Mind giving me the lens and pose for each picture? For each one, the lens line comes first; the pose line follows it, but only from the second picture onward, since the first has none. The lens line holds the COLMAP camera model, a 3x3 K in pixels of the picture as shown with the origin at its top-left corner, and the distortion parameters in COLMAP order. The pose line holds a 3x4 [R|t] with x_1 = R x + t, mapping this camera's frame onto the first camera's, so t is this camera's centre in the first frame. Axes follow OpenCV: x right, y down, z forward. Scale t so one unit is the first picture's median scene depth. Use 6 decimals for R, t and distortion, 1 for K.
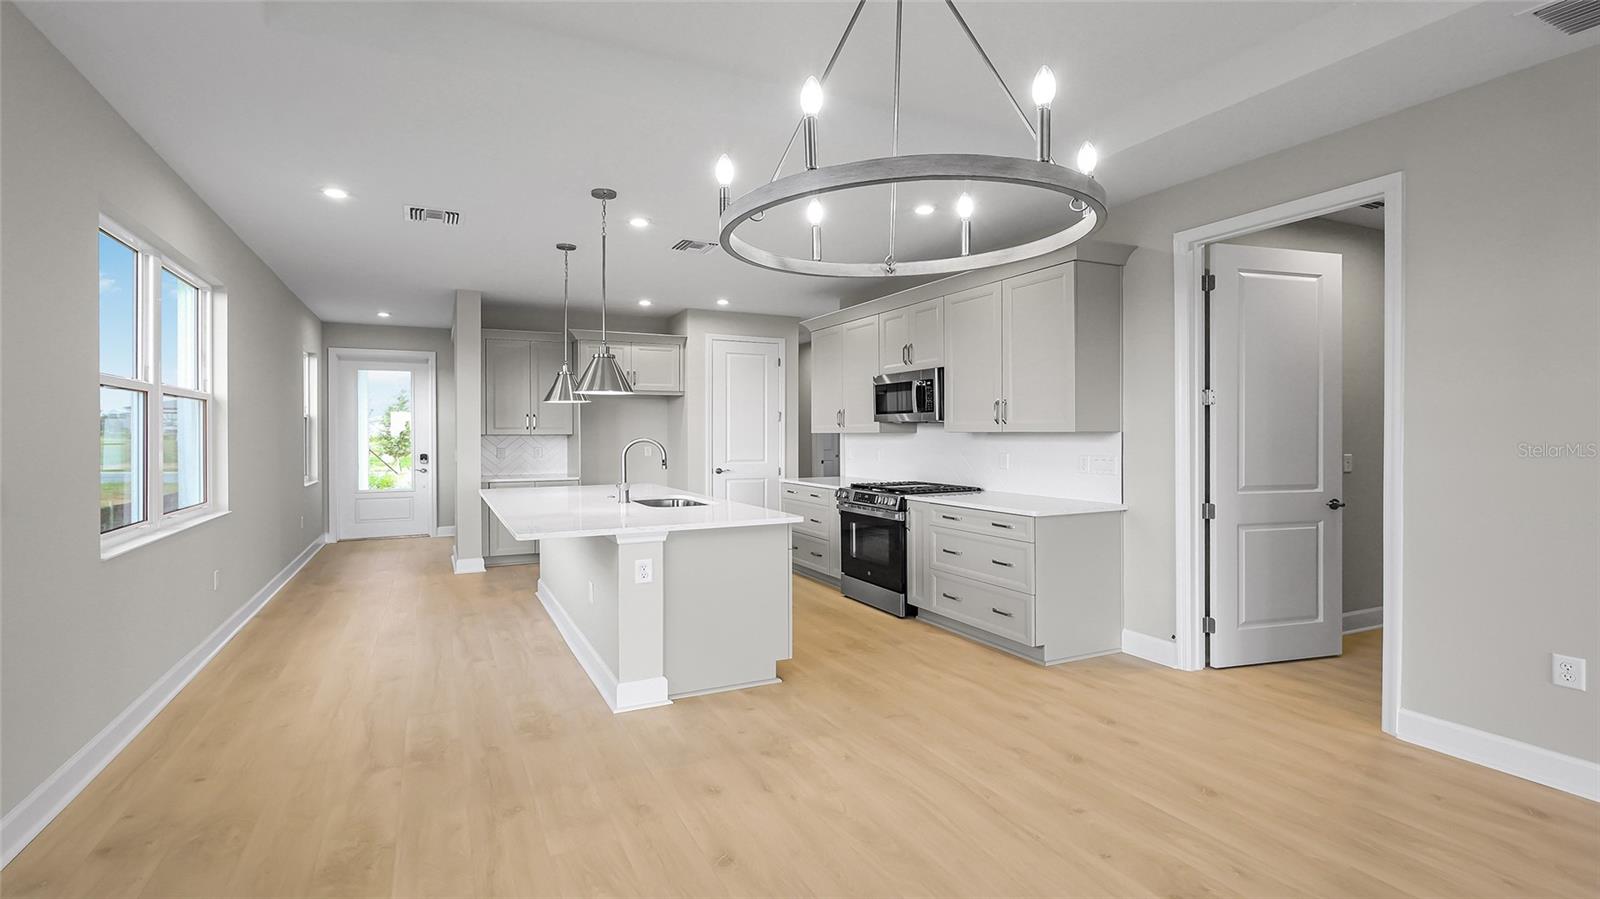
lens RADIAL K [[734.0, 0, 801.6], [0, 734.0, 439.9], [0, 0, 1]] dist [-0.003082, 0.000327]
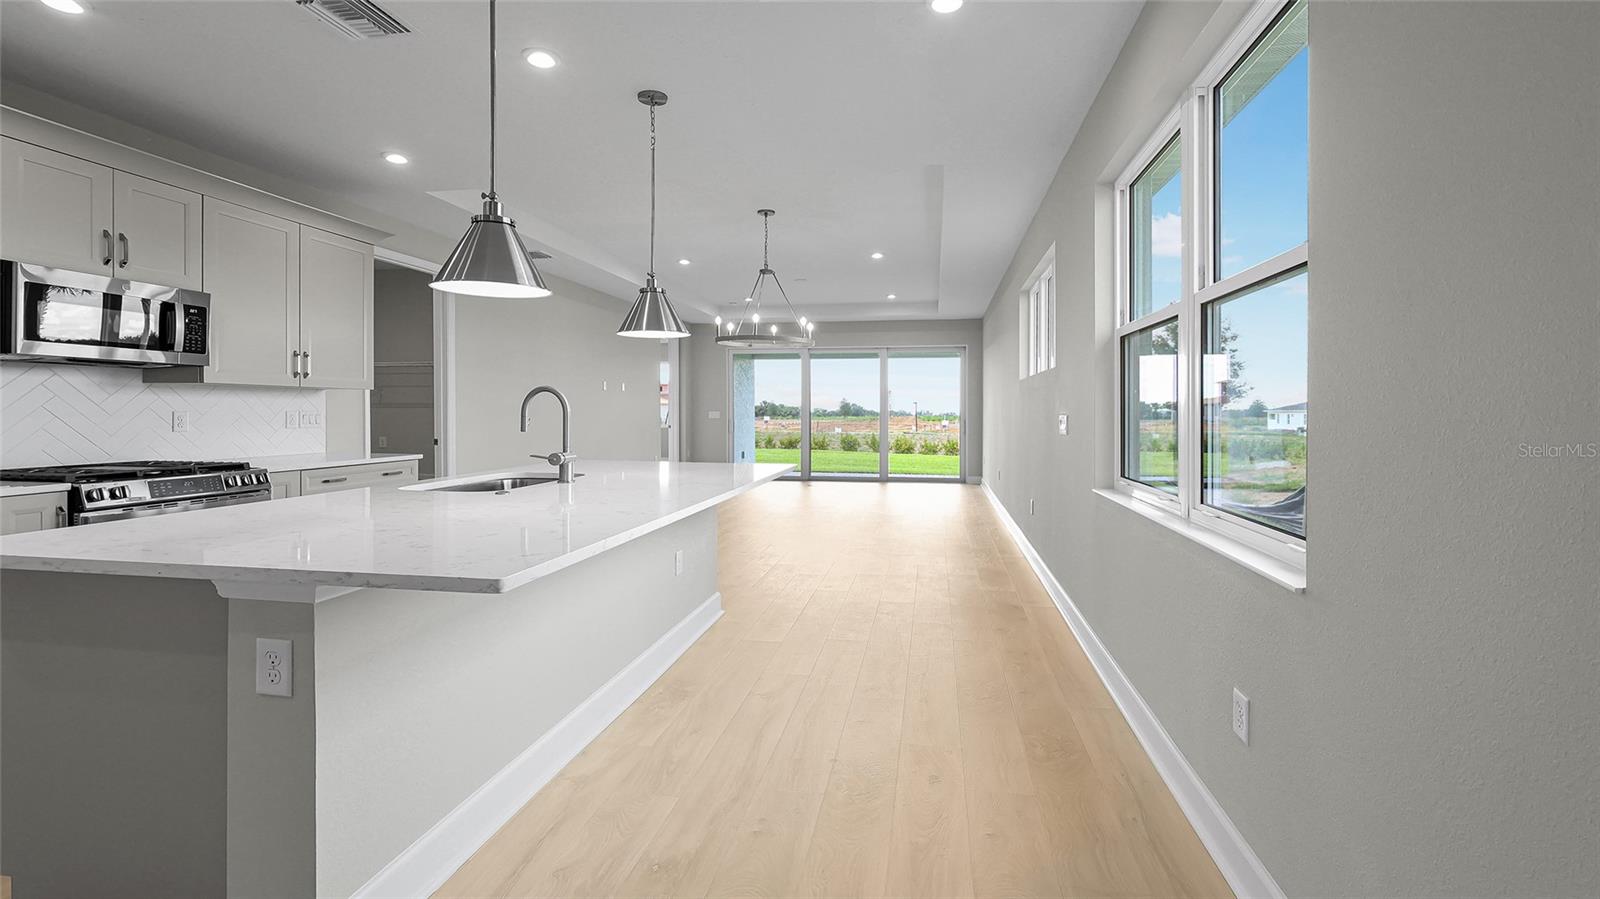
lens RADIAL K [[752.3, 0, 810.6], [0, 752.3, 419.6], [0, 0, 1]] dist [-0.003466, 0.000661]
pose [[-0.799719, -0.007037, 0.600333, -0.697111], [0.002034, 0.999894, 0.014431, 0.016011], [-0.600371, 0.012762, -0.799620, 1.192895]]
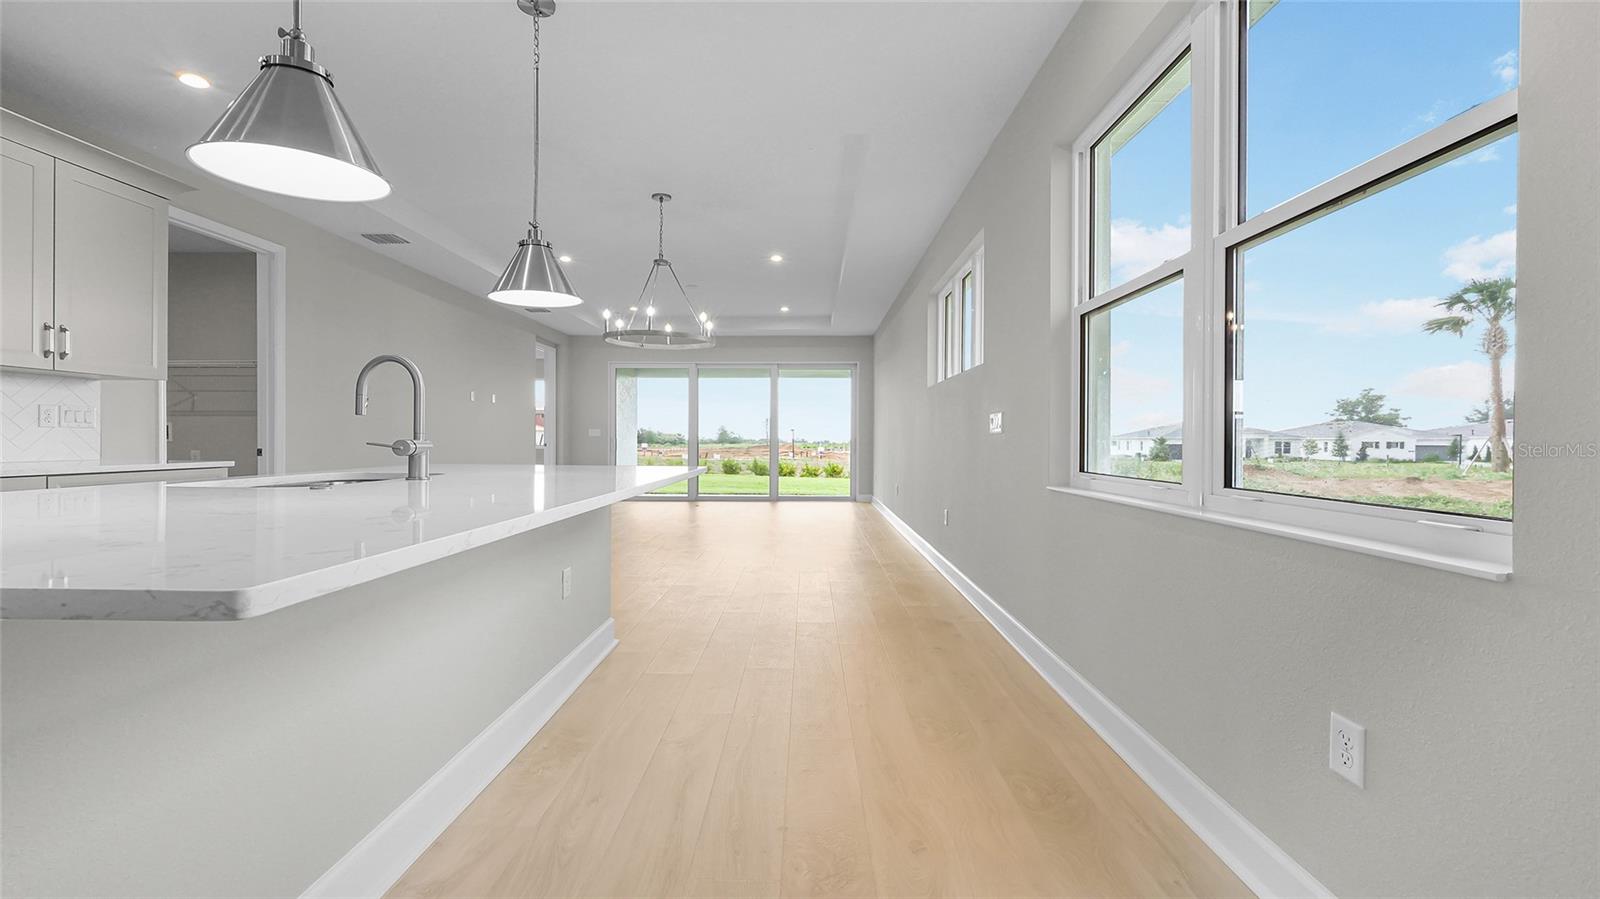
lens RADIAL K [[734.0, 0, 801.6], [0, 734.0, 439.9], [0, 0, 1]] dist [-0.003082, 0.000327]
pose [[-0.882487, -0.002122, 0.470332, -0.603463], [-0.000263, 0.999992, 0.004017, 0.046786], [-0.470337, 0.003421, -0.882480, 1.119307]]
